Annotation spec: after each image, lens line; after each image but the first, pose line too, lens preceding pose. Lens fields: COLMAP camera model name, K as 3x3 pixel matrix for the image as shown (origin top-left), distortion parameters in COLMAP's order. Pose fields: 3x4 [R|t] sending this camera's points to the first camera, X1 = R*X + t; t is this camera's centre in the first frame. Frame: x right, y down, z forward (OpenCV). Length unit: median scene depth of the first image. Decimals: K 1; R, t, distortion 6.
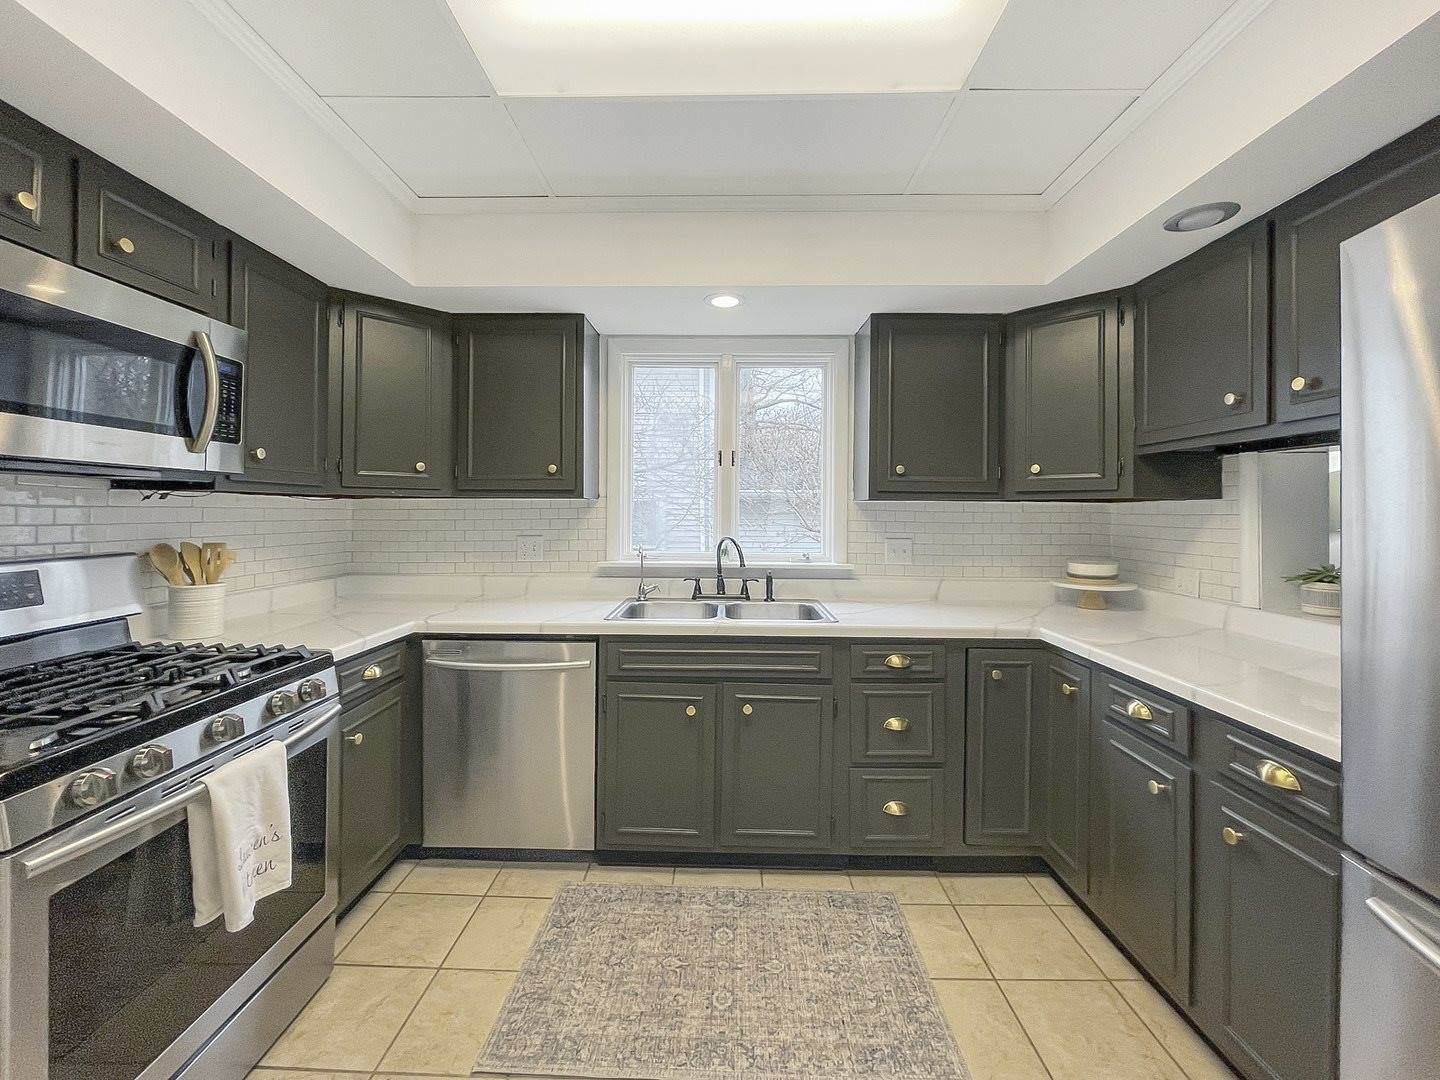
lens RADIAL K [[615.3, 0, 746.9], [0, 615.3, 493.1], [0, 0, 1]] dist [-0.001097, -0.000121]
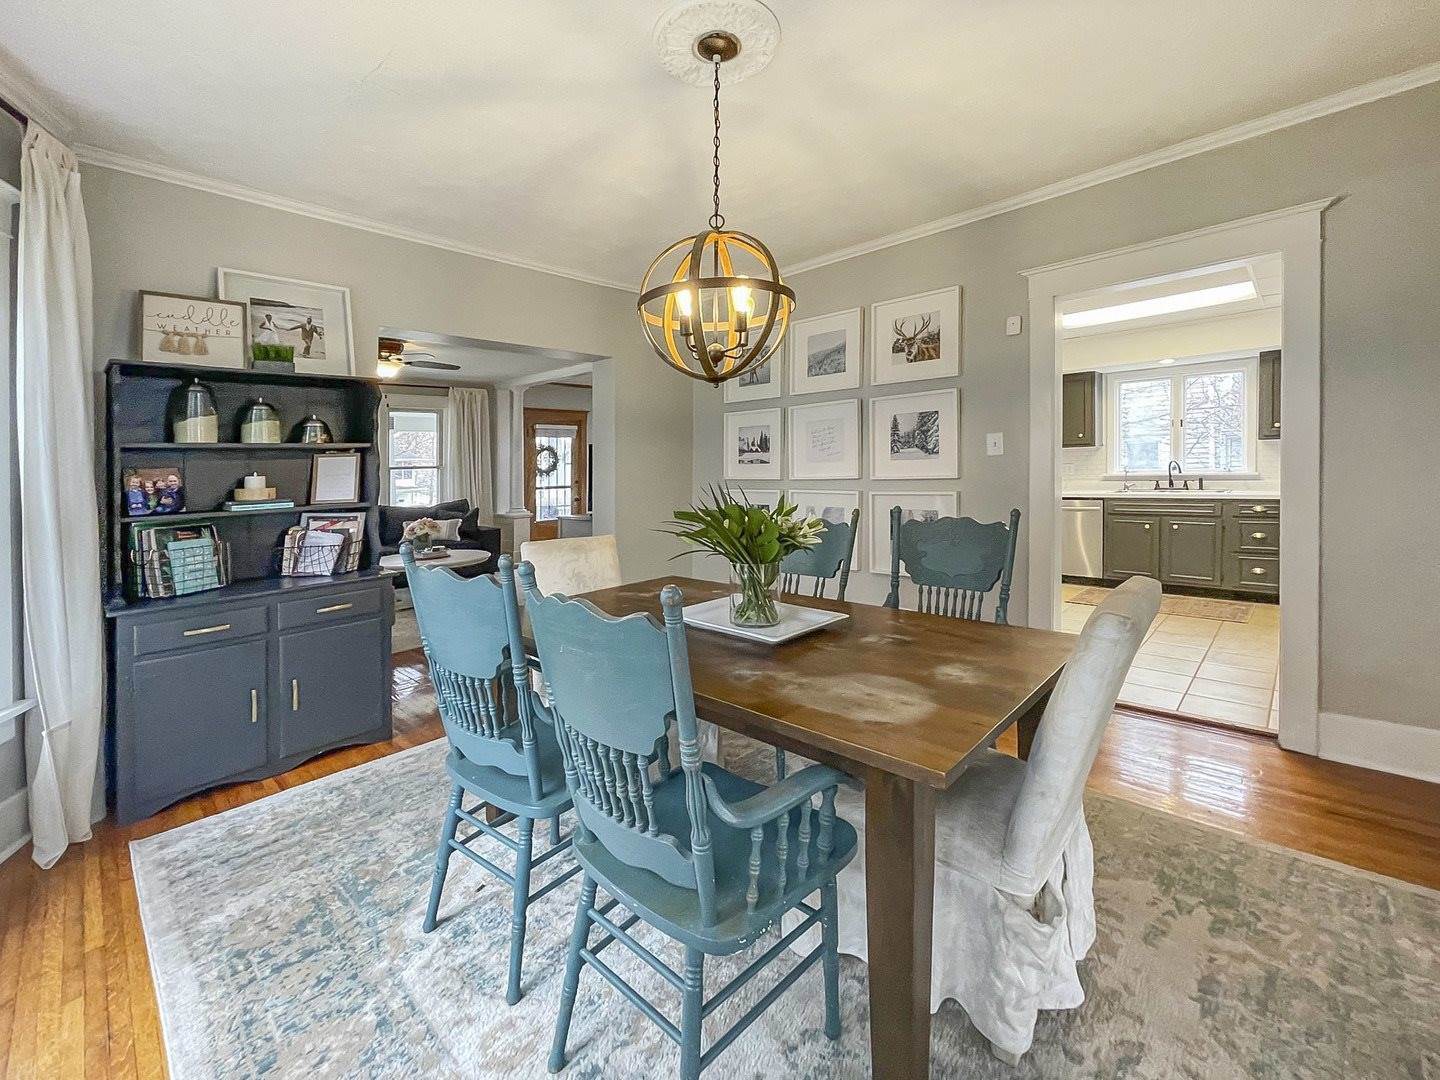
lens RADIAL K [[580.3, 0, 716.9], [0, 580.3, 503.6], [0, 0, 1]] dist [0.018369, 0.000101]
pose [[0.685065, 0.004437, -0.728468, 0.467171], [0.065334, 0.995577, 0.067506, -0.025689], [0.725546, -0.093839, 0.681745, -1.992872]]
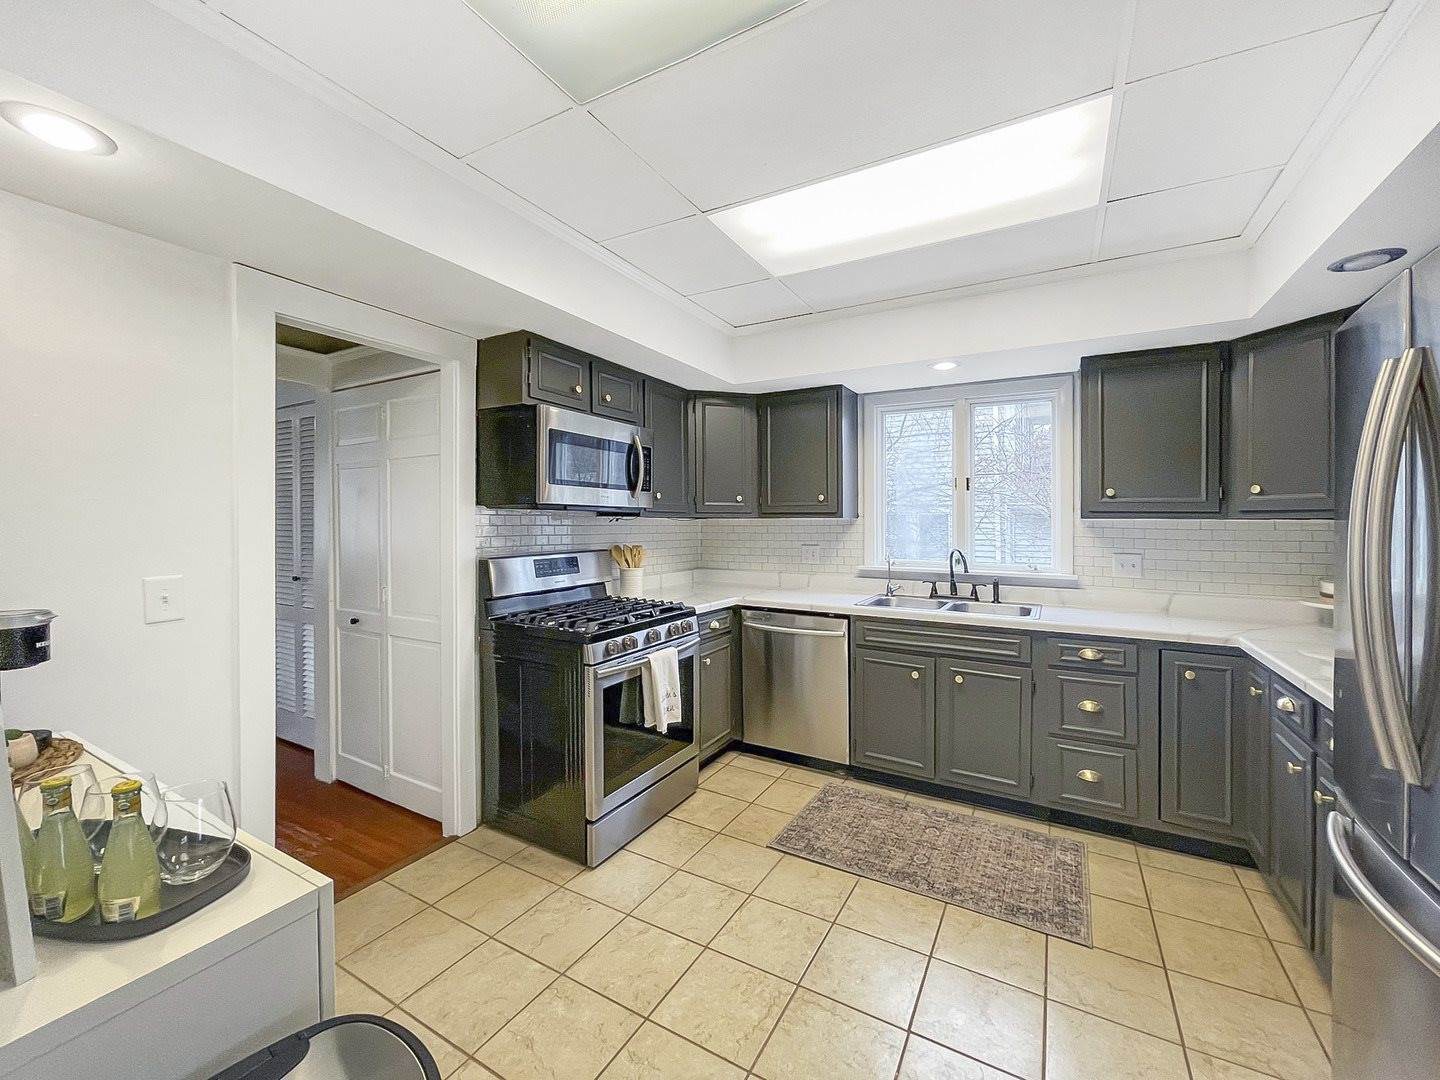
lens RADIAL K [[621.5, 0, 722.2], [0, 621.5, 501.2], [0, 0, 1]] dist [0.000593, 0.000100]
pose [[0.865059, -0.017704, -0.501358, 0.239225], [0.013988, 0.999840, -0.011171, -0.022555], [0.501476, 0.002651, 0.865168, -0.413420]]
